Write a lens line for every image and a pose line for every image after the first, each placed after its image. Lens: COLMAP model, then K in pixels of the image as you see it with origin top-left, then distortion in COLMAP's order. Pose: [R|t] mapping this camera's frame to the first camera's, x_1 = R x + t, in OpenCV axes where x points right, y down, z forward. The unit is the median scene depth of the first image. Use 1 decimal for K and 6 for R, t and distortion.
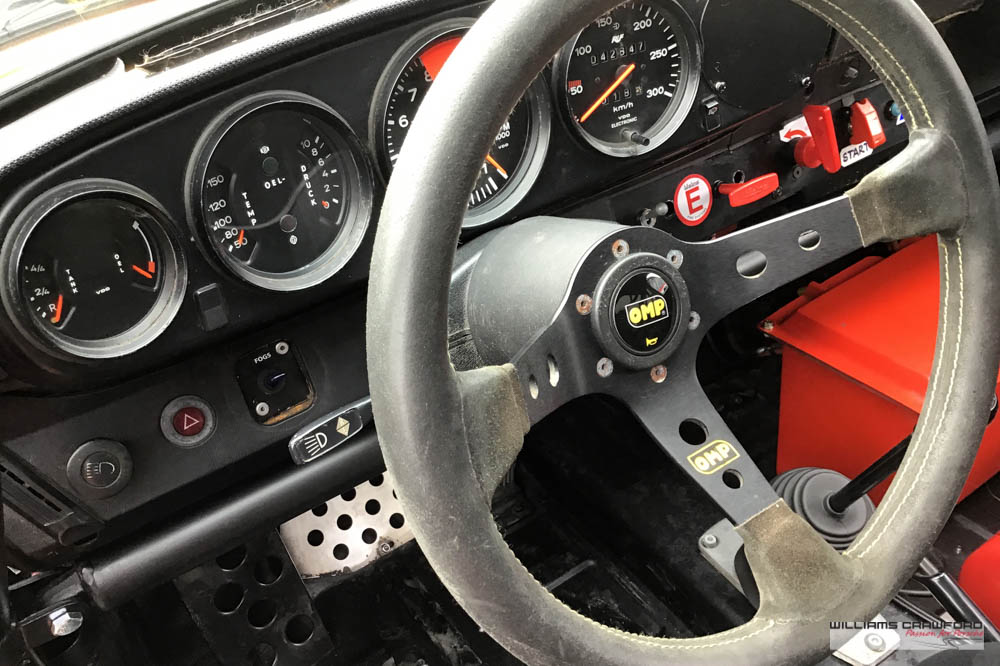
lens RADIAL K [[865.6, 0, 484.2], [0, 865.6, 333.7], [0, 0, 1]] dist [0.090570, -0.211449]
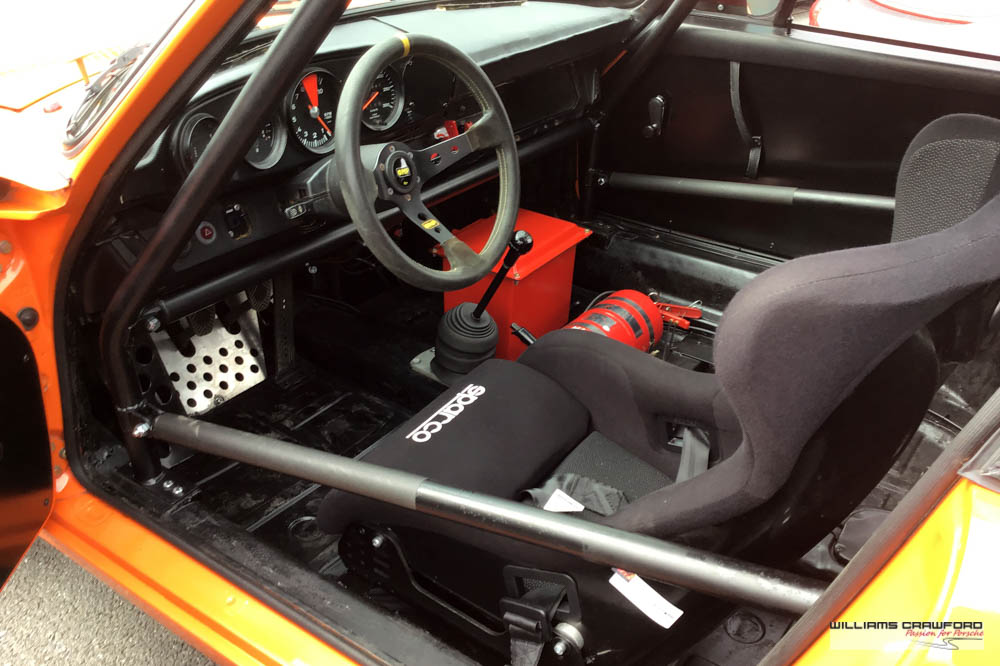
lens RADIAL K [[865.6, 0, 484.2], [0, 865.6, 333.7], [0, 0, 1]] dist [0.090570, -0.211449]
pose [[0.917997, -0.060410, 0.391960, -0.587764], [0.100327, 0.991557, -0.082151, 0.627350], [-0.383688, 0.114739, 0.916307, -1.340173]]
